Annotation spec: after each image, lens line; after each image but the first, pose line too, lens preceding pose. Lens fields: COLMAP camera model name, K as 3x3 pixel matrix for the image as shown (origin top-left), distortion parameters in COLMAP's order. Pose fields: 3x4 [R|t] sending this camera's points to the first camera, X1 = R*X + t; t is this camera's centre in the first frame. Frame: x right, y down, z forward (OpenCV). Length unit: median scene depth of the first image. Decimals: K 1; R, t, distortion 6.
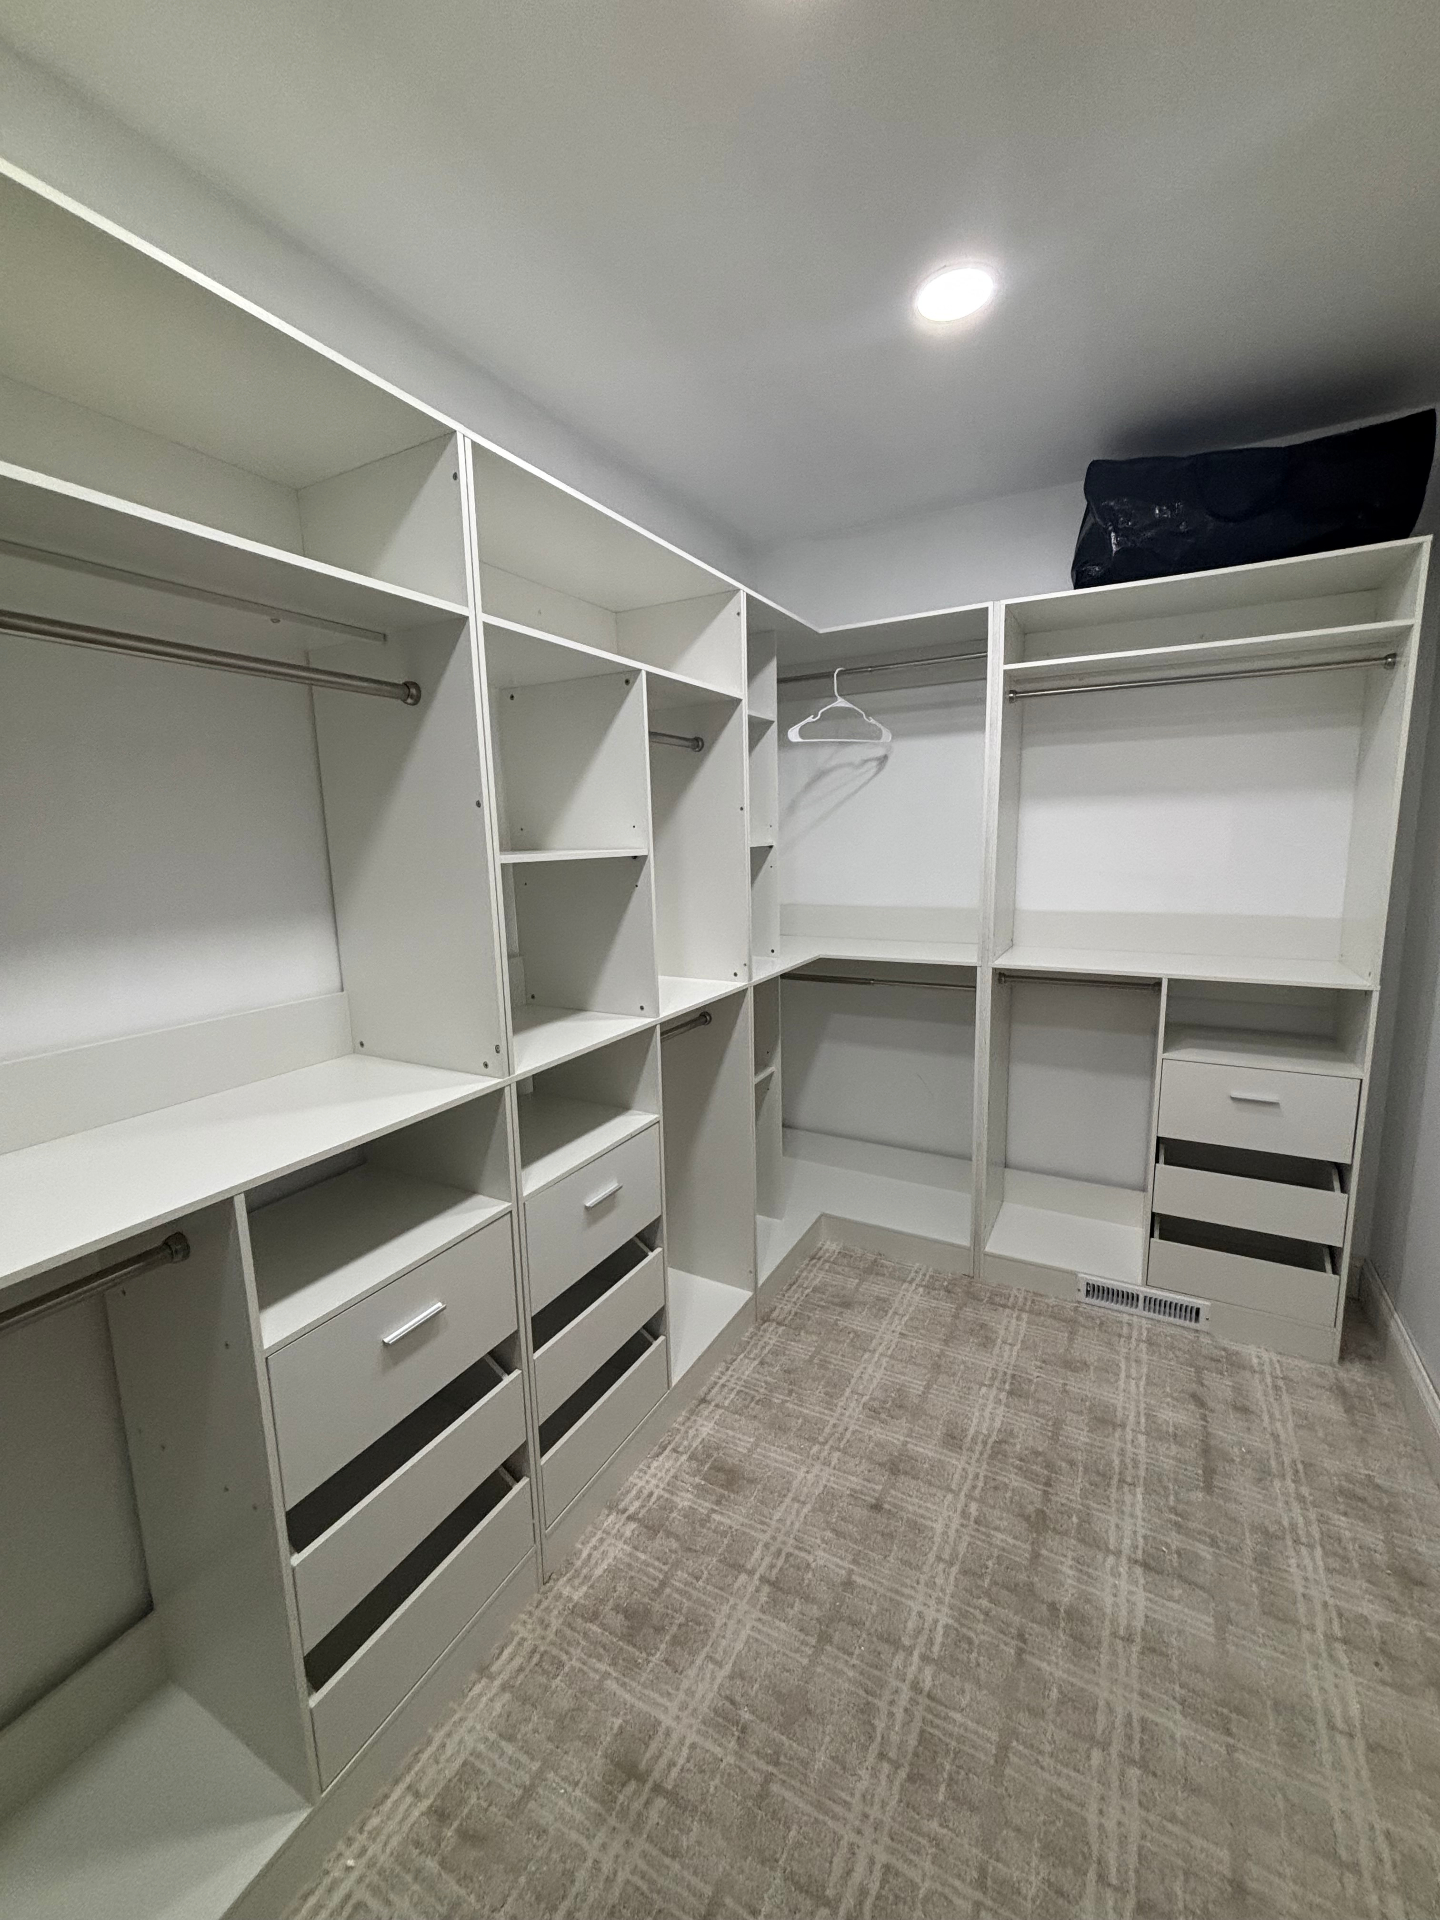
lens RADIAL K [[768.1, 0, 717.2], [0, 768.1, 967.4], [0, 0, 1]] dist [-0.001494, -0.000005]
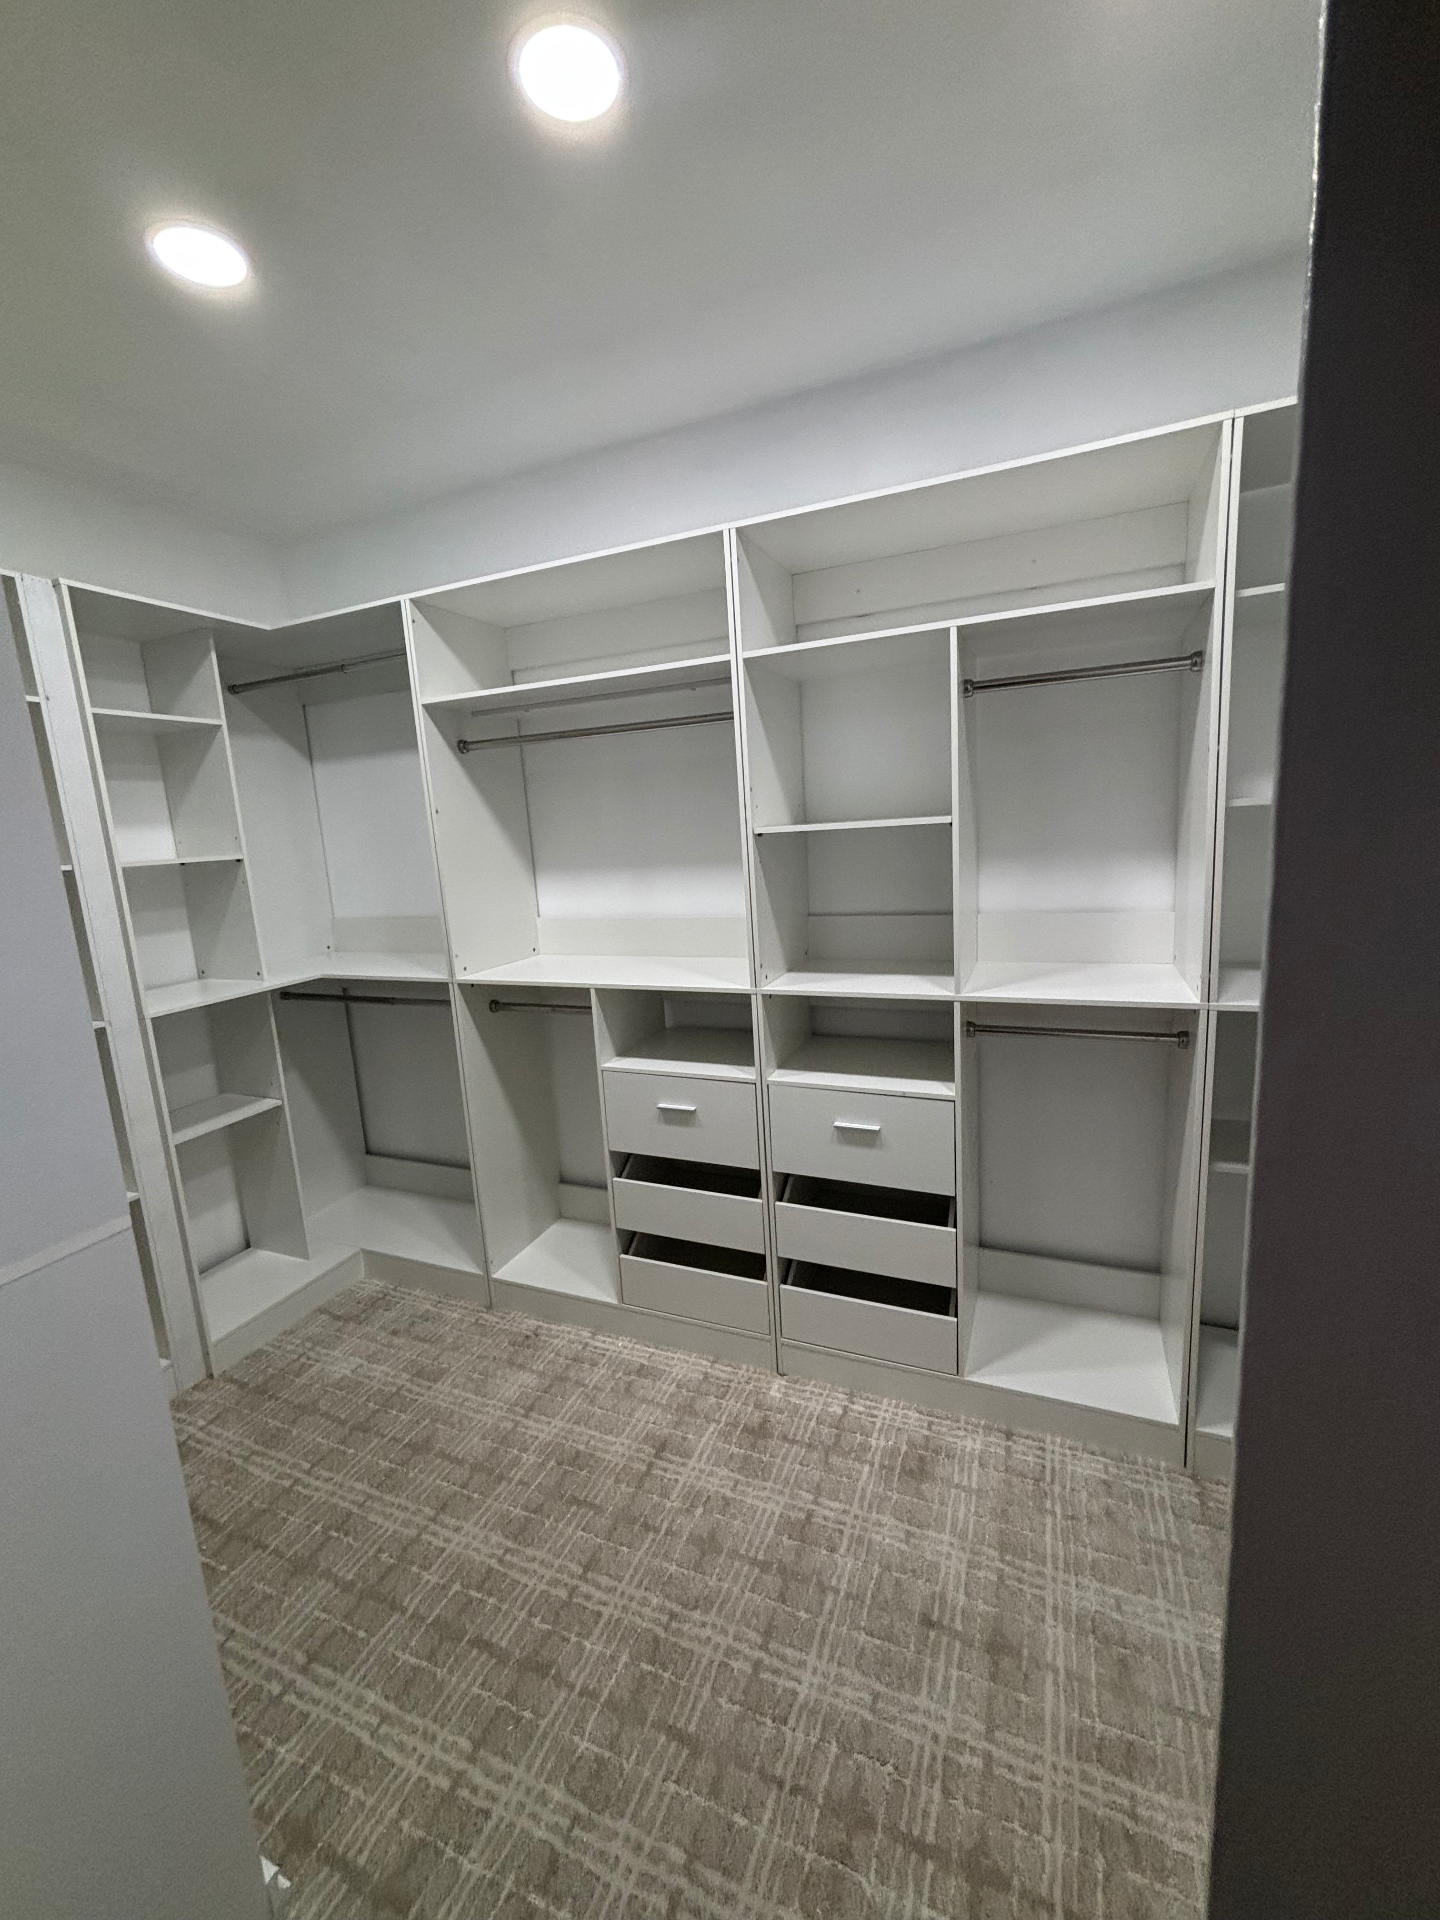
lens RADIAL K [[768.1, 0, 712.6], [0, 768.1, 959.9], [0, 0, 1]] dist [-0.001494, -0.000005]
pose [[0.085436, 0.178016, -0.980312, 1.051807], [-0.089497, 0.981303, 0.170396, -0.136954], [0.992316, 0.073177, 0.099770, 0.772288]]
